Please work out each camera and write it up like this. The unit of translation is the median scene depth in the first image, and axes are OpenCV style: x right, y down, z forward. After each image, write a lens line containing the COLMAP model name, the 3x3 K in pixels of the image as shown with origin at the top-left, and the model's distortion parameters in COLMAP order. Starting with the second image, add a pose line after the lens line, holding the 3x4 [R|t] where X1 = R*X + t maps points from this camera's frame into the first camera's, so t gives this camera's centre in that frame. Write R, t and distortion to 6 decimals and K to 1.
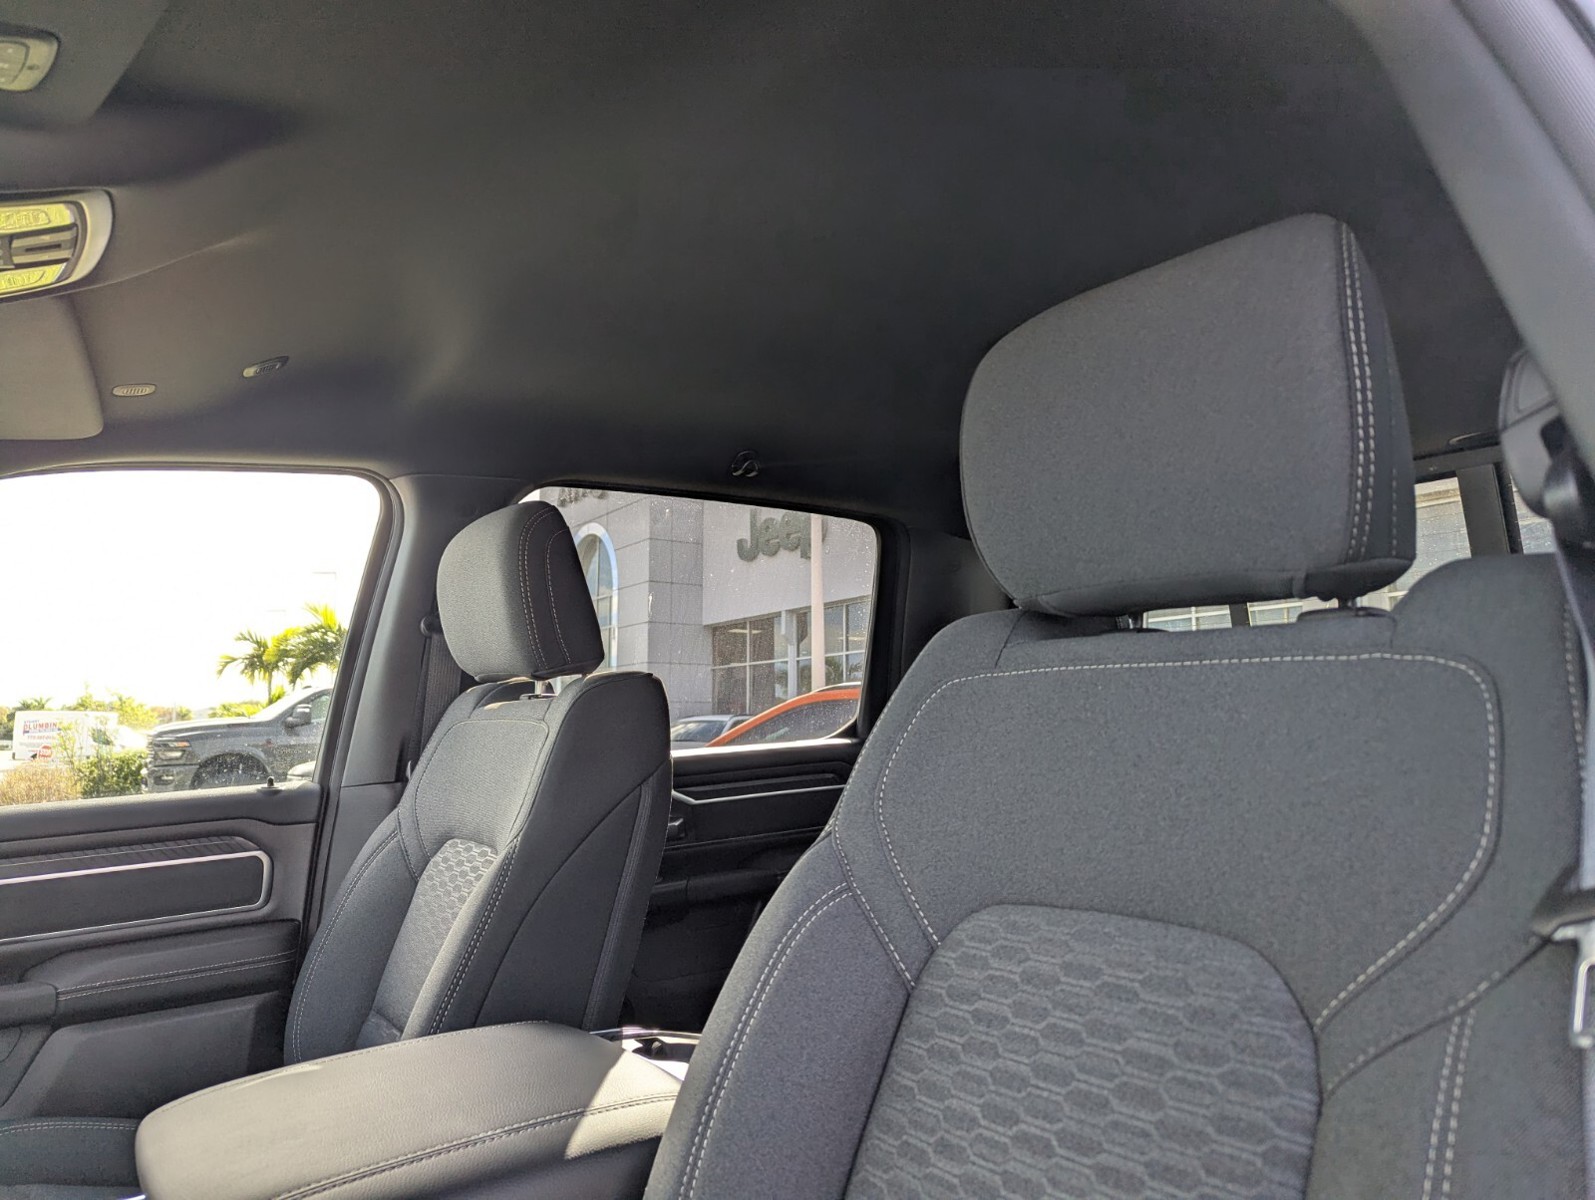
lens RADIAL K [[1142.7, 0, 794.4], [0, 1142.7, 607.8], [0, 0, 1]] dist [0.035505, -0.002917]
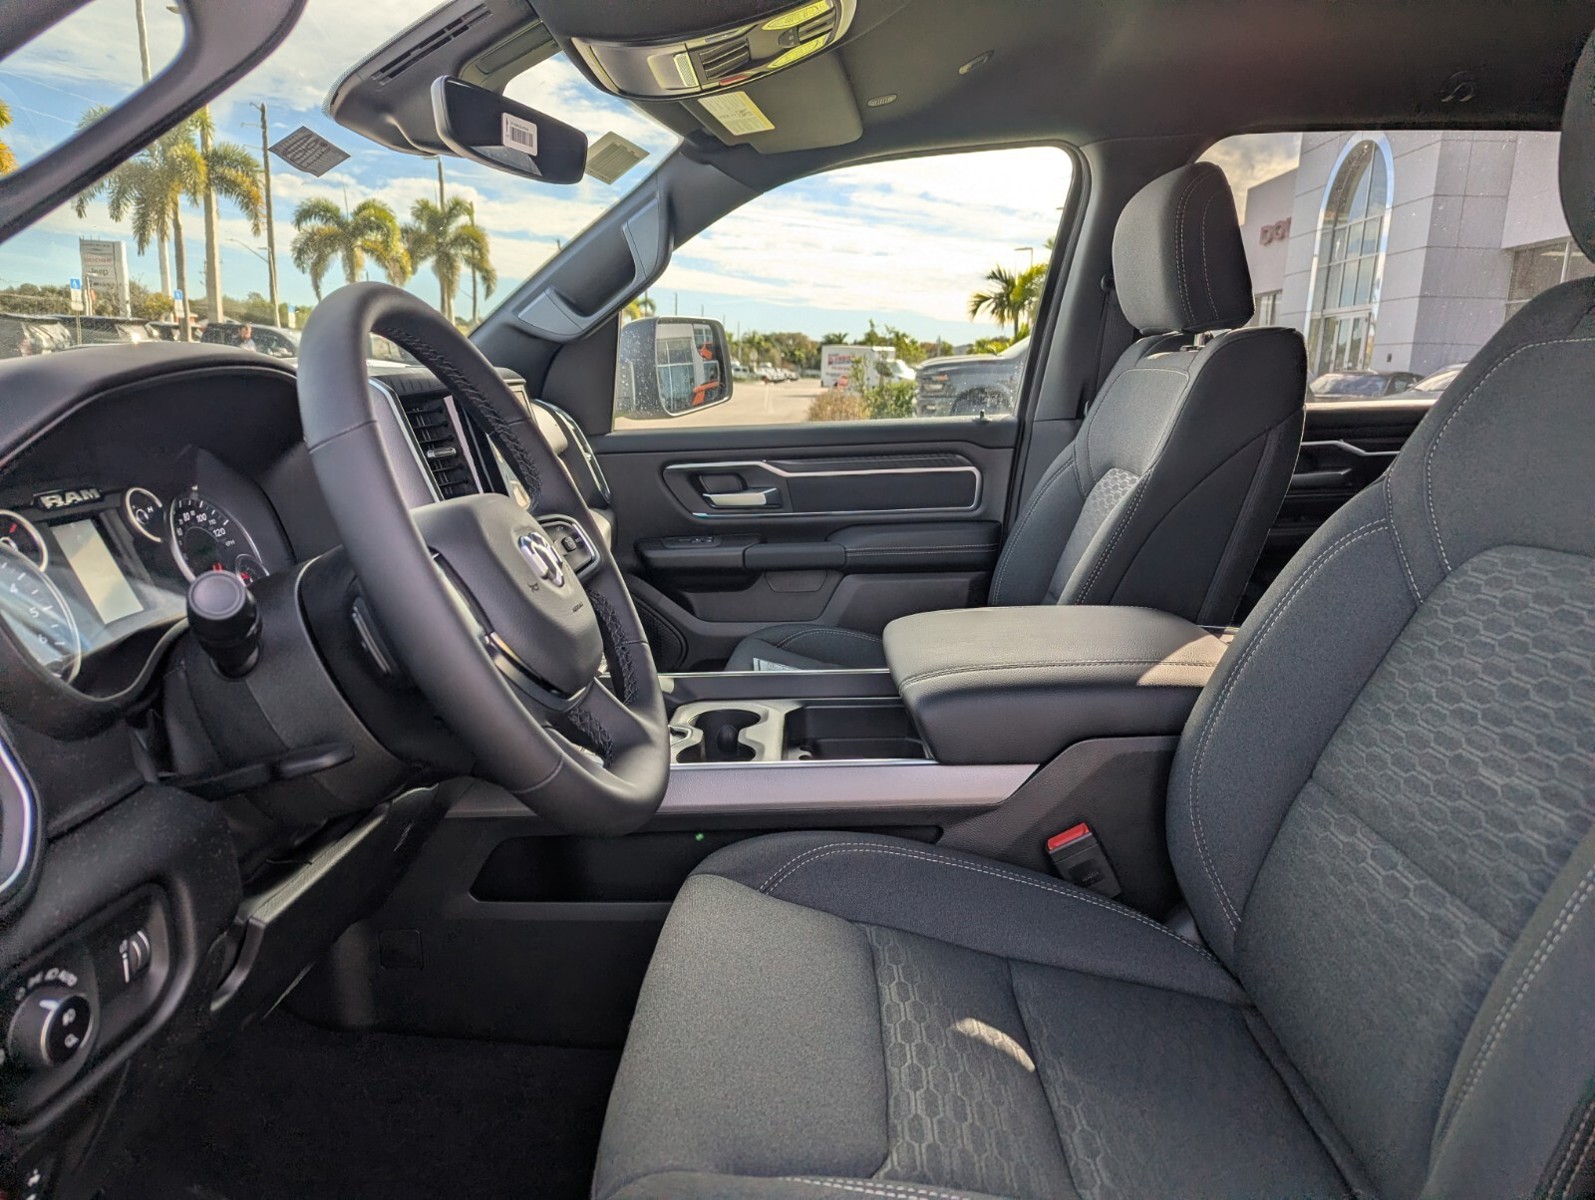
lens RADIAL K [[1251.4, 0, 806.1], [0, 1251.4, 604.6], [0, 0, 1]] dist [0.010735, -0.010237]
pose [[0.822592, 0.126316, -0.554425, 0.223225], [0.039670, 0.959891, 0.277552, -0.047406], [0.567247, -0.250306, 0.784588, -0.305148]]
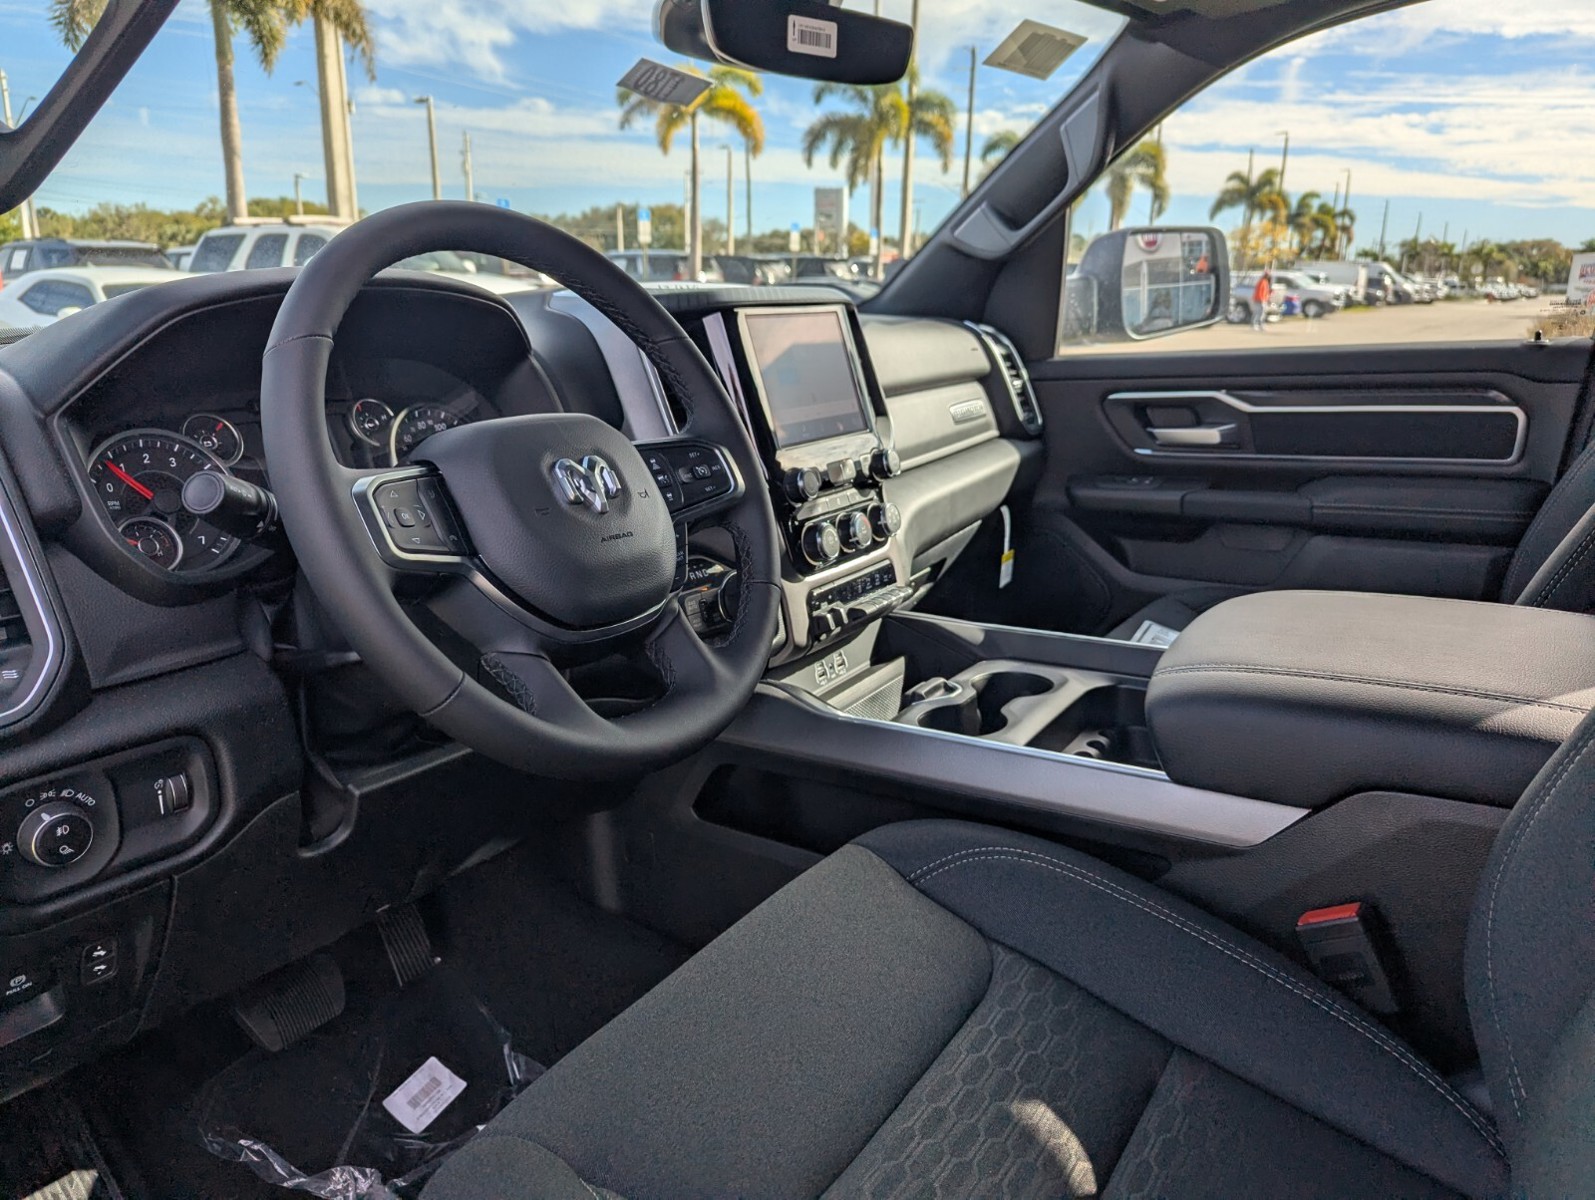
lens RADIAL K [[1218.0, 0, 791.7], [0, 1218.0, 590.4], [0, 0, 1]] dist [0.011823, -0.008322]
pose [[0.335252, 0.228595, -0.913975, 0.383464], [0.108308, 0.954334, 0.278417, 0.007665], [0.935882, -0.192331, 0.295183, 0.122106]]
